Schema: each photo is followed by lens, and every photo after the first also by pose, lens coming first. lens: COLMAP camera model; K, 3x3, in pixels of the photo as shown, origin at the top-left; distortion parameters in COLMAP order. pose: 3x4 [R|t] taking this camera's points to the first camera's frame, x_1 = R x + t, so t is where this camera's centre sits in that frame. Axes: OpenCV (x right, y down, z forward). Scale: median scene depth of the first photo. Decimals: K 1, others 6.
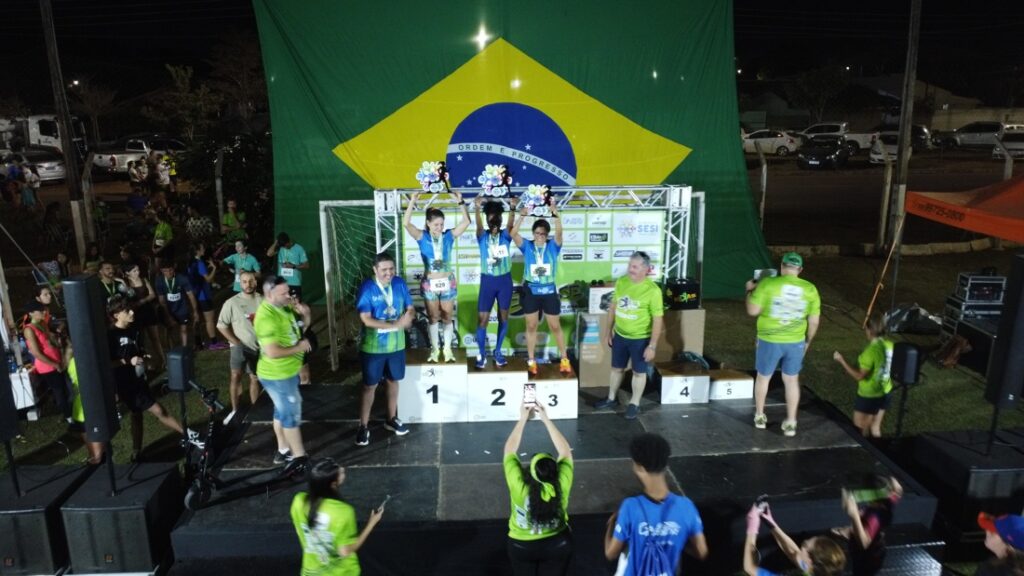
lens RADIAL K [[743.8, 0, 505.9], [0, 743.8, 283.7], [0, 0, 1]] dist [-0.027593, -0.001546]
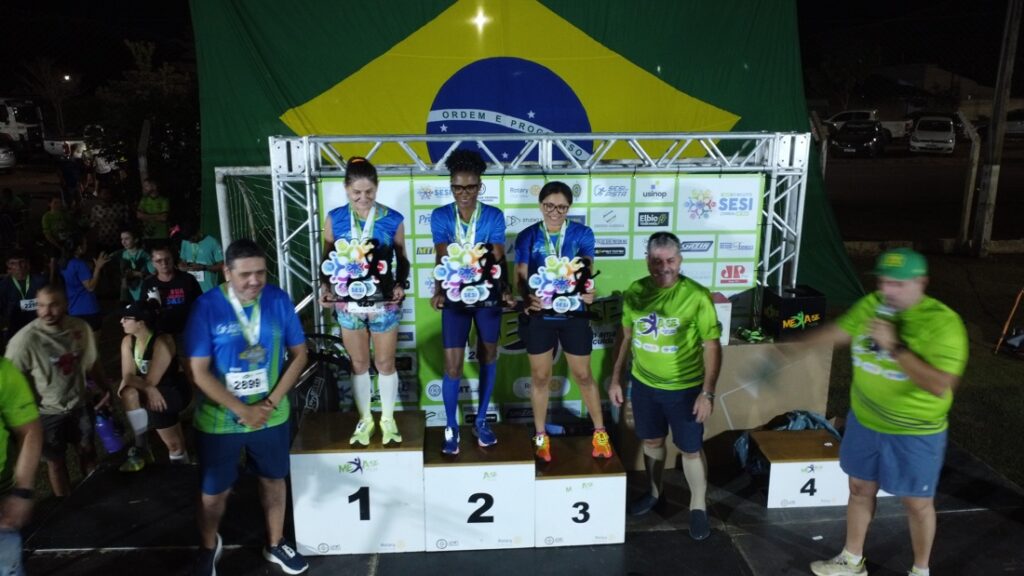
lens RADIAL K [[743.8, 0, 503.2], [0, 743.8, 286.6], [0, 0, 1]] dist [-0.027593, -0.001546]
pose [[0.999989, 0.000703, -0.004642, 0.007254], [-0.000680, 0.999988, 0.004799, -0.010541], [0.004646, -0.004796, 0.999978, 0.387413]]
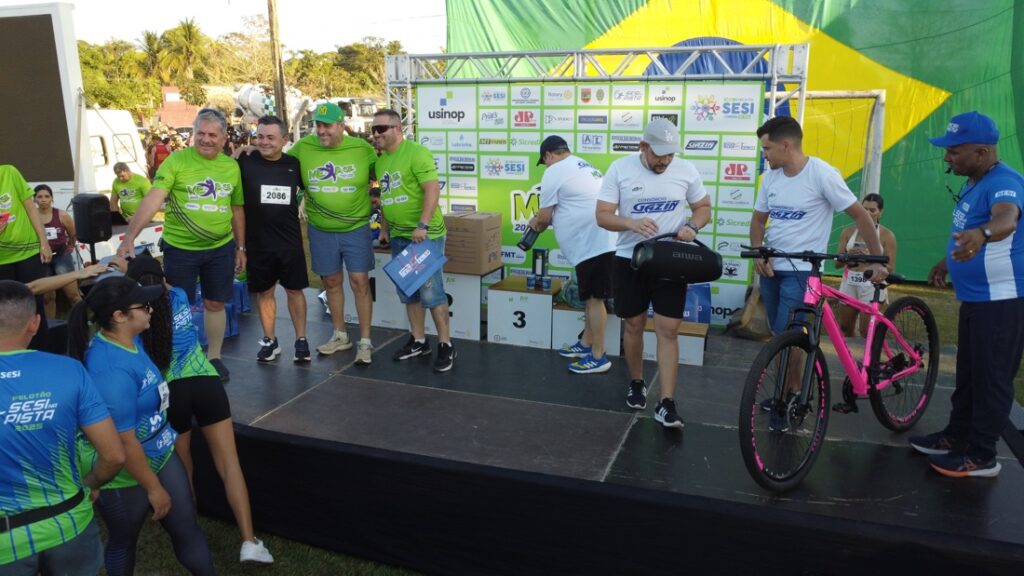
lens RADIAL K [[743.8, 0, 512.9], [0, 743.8, 280.4], [0, 0, 1]] dist [-0.027593, -0.001546]
pose [[0.908879, 0.096492, -0.405743, 0.280114], [-0.098074, 0.995035, 0.016945, 0.086196], [0.405363, 0.024392, 0.913830, 0.291506]]
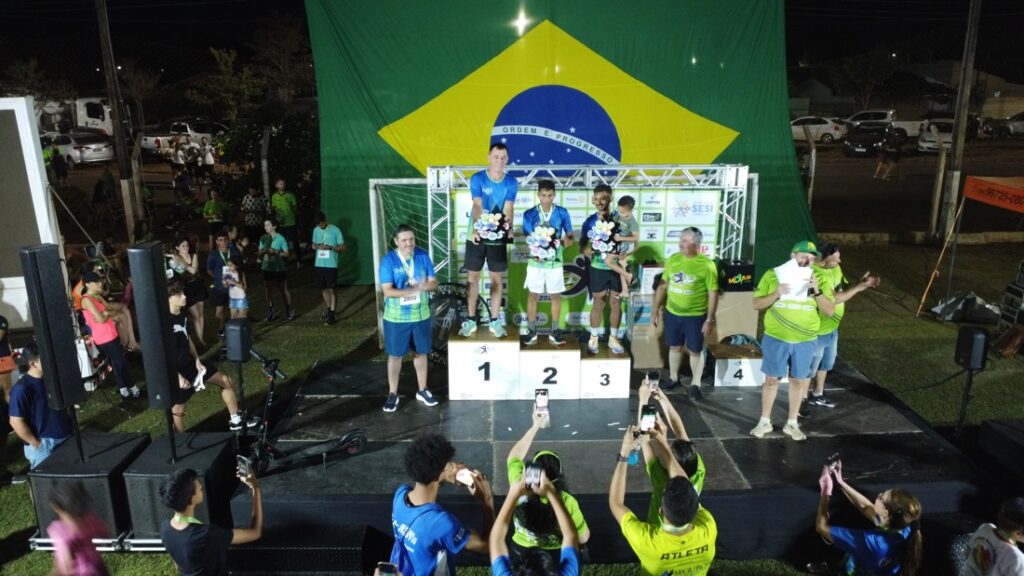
lens RADIAL K [[743.8, 0, 506.2], [0, 743.8, 284.6], [0, 0, 1]] dist [-0.027593, -0.001546]
pose [[0.998949, 0.014727, -0.043411, -0.023402], [-0.013965, 0.999744, 0.017805, 0.011881], [0.043662, -0.017180, 0.998899, 0.004902]]
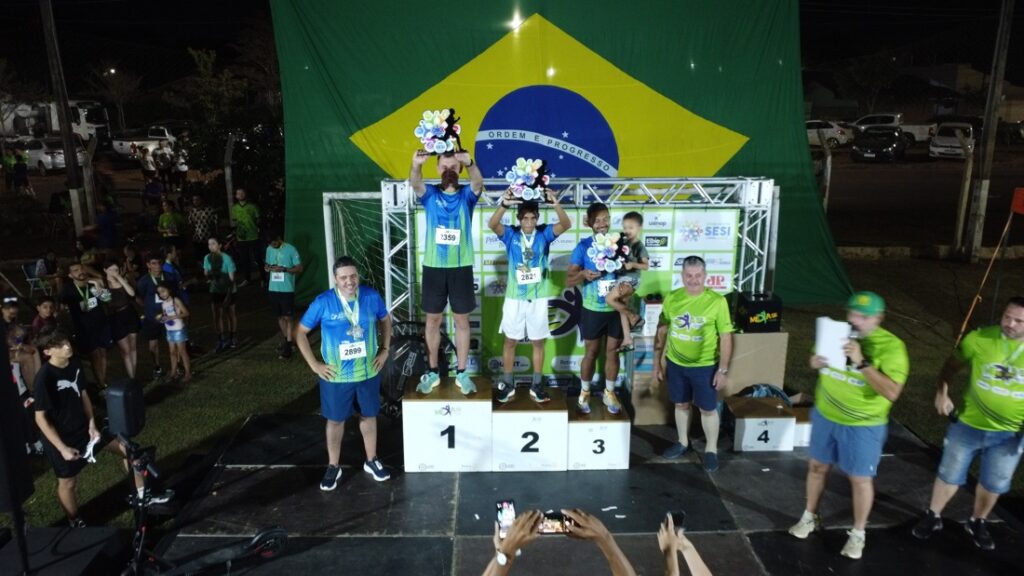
lens RADIAL K [[743.8, 0, 505.4], [0, 743.8, 285.8], [0, 0, 1]] dist [-0.027593, -0.001546]
pose [[0.999011, 0.014553, -0.042025, -0.004955], [-0.013962, 0.999800, 0.014332, -0.022022], [0.042226, -0.013731, 0.999014, 0.174038]]
